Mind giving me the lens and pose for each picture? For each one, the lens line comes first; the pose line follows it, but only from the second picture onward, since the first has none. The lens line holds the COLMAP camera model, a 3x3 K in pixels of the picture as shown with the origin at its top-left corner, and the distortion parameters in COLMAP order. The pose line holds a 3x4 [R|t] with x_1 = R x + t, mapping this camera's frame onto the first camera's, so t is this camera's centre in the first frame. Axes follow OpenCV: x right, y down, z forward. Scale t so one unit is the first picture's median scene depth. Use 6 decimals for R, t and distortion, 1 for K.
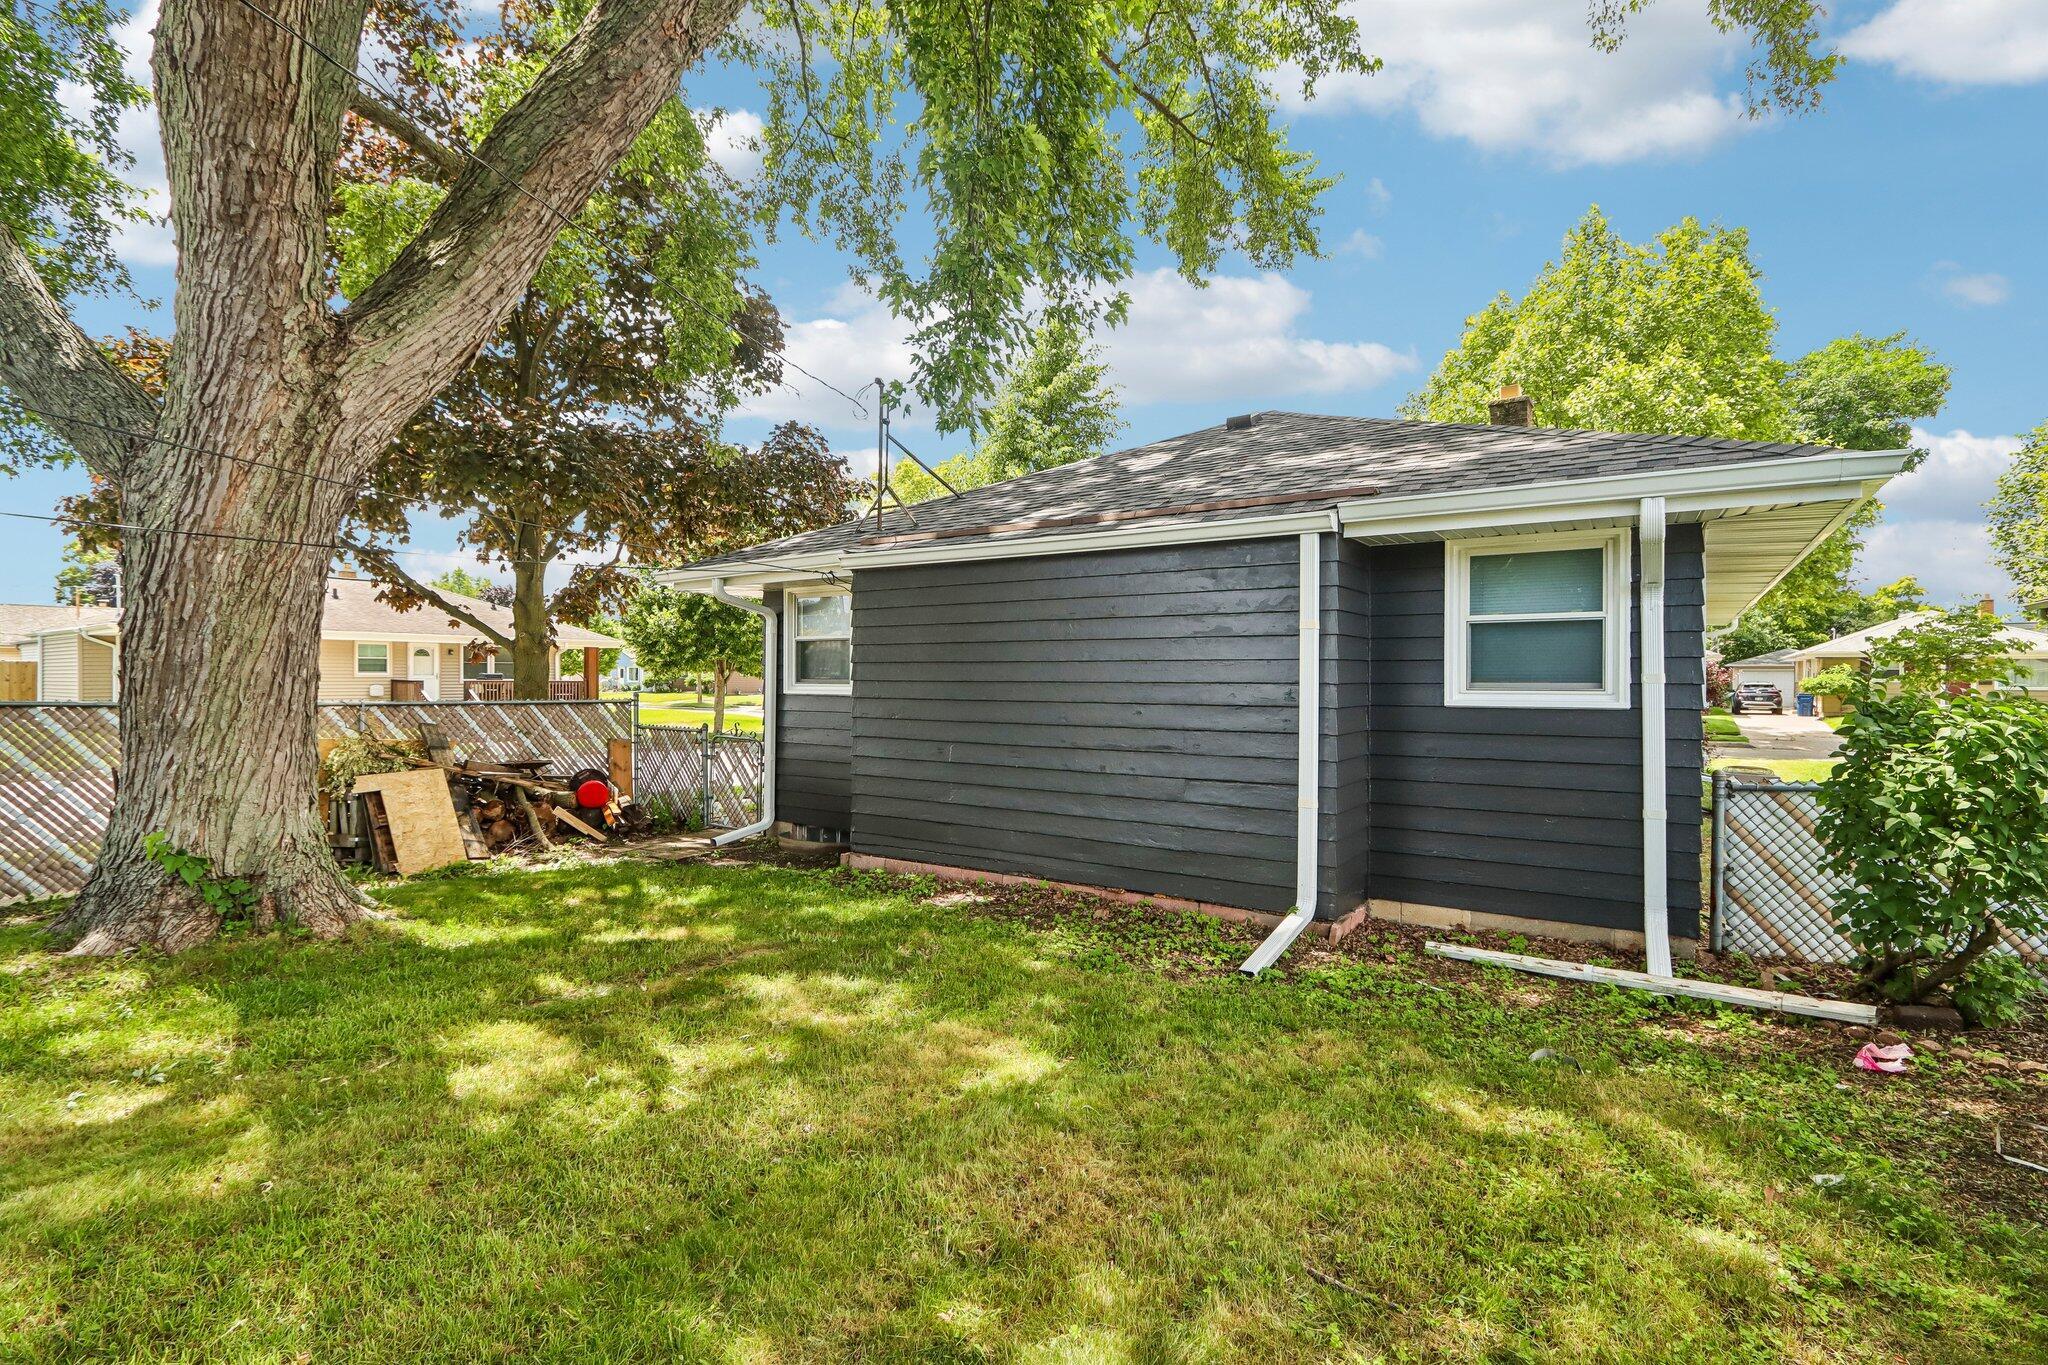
lens RADIAL K [[960.2, 0, 1009.2], [0, 960.2, 681.3], [0, 0, 1]] dist [-0.014747, 0.001844]
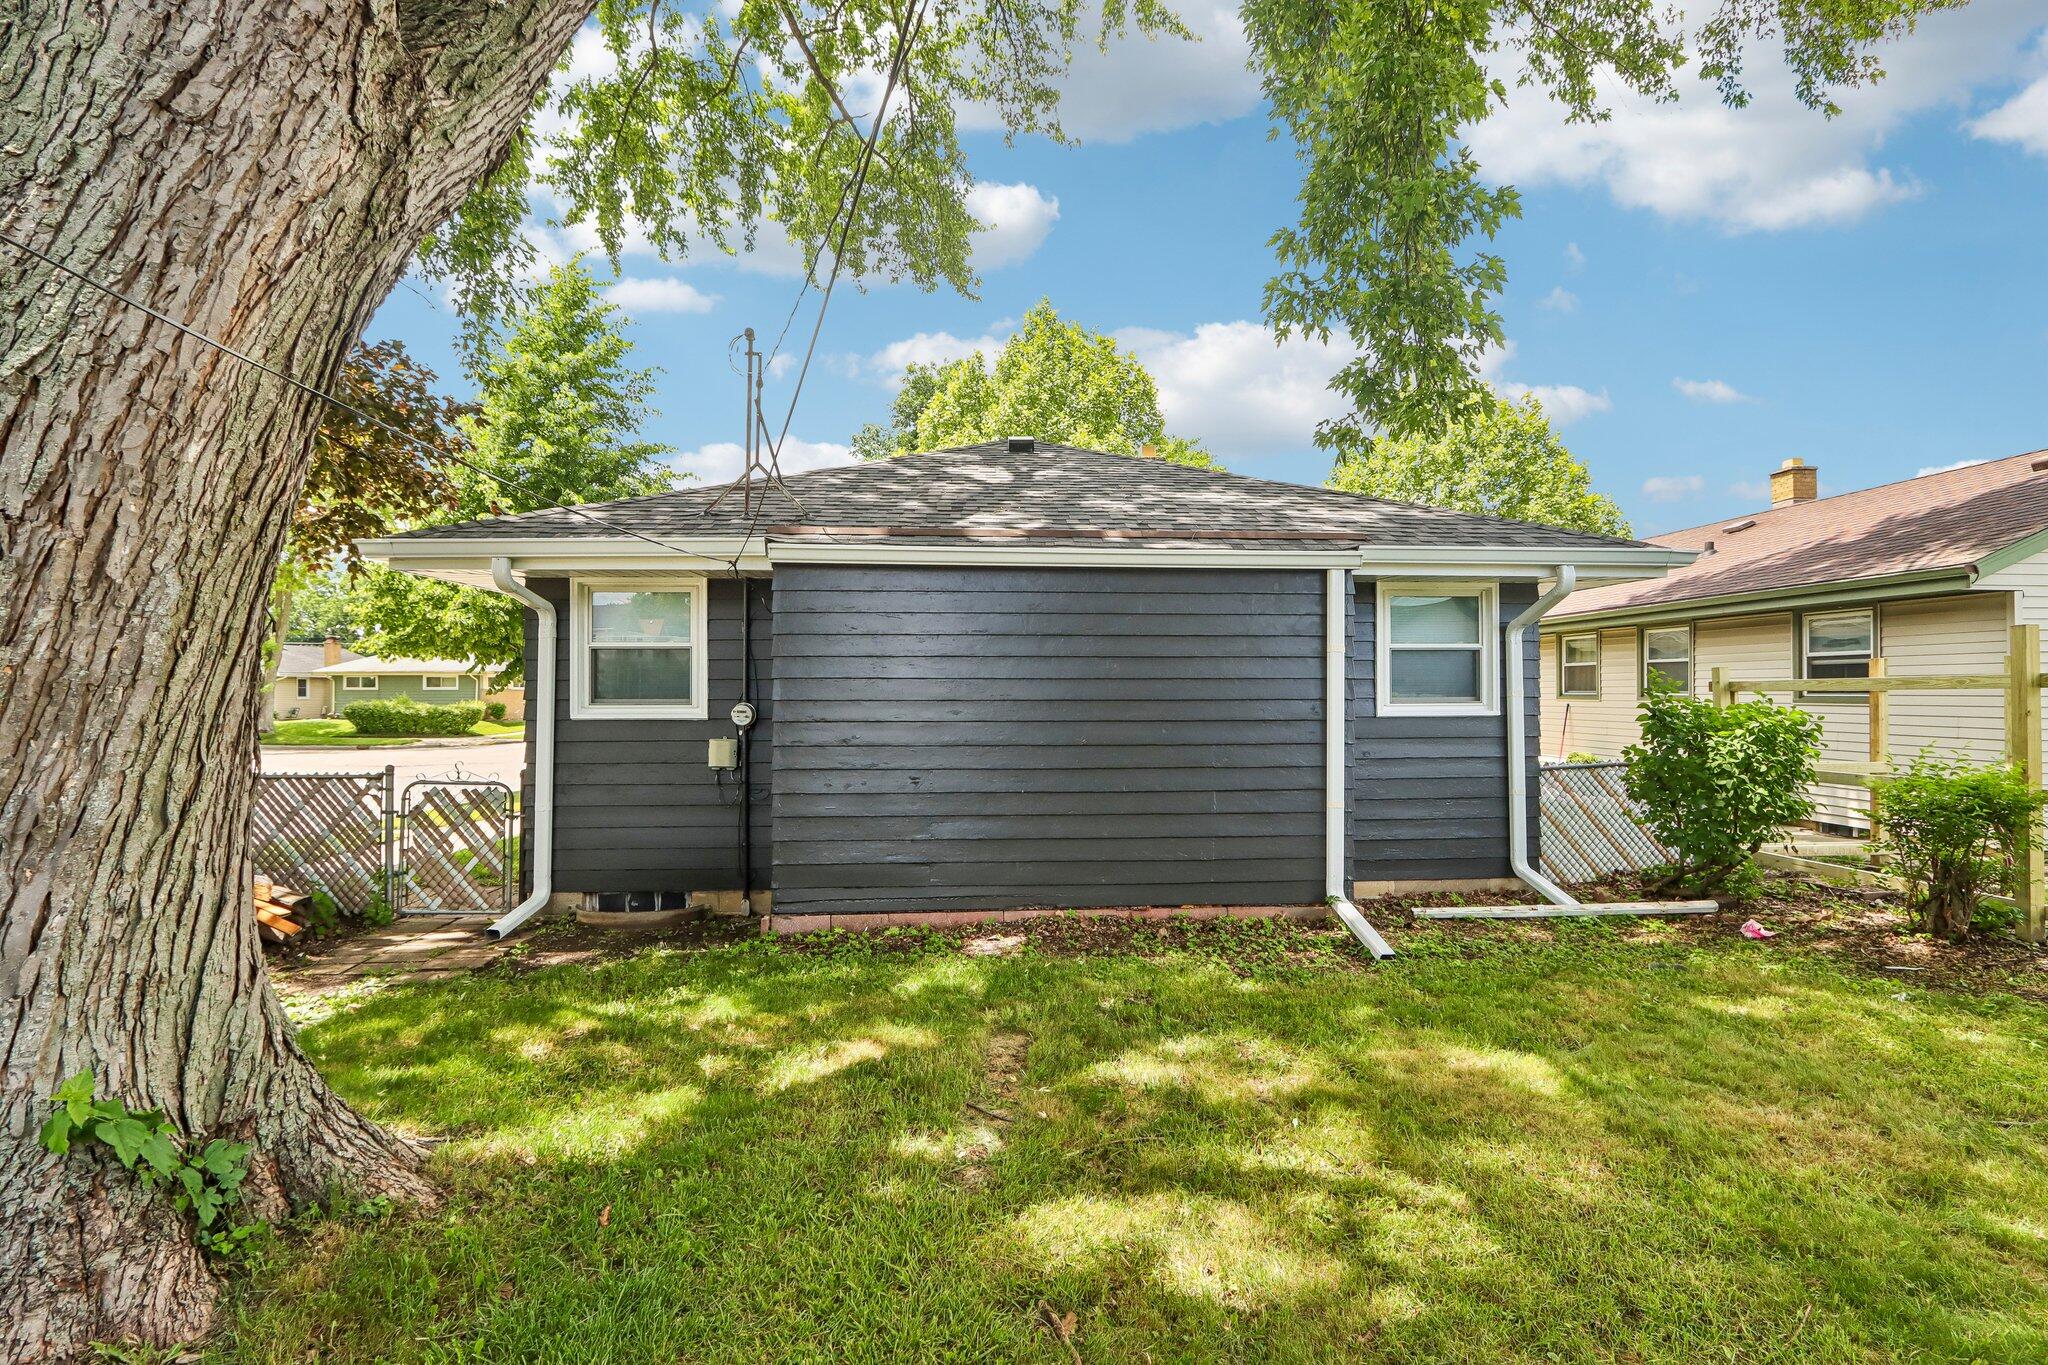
lens RADIAL K [[960.2, 0, 1016.7], [0, 960.2, 680.9], [0, 0, 1]] dist [-0.014747, 0.001844]
pose [[0.781091, 0.002174, 0.624414, -0.803543], [0.006630, 0.999909, -0.011776, -0.010360], [-0.624382, 0.013338, 0.781005, 0.388502]]
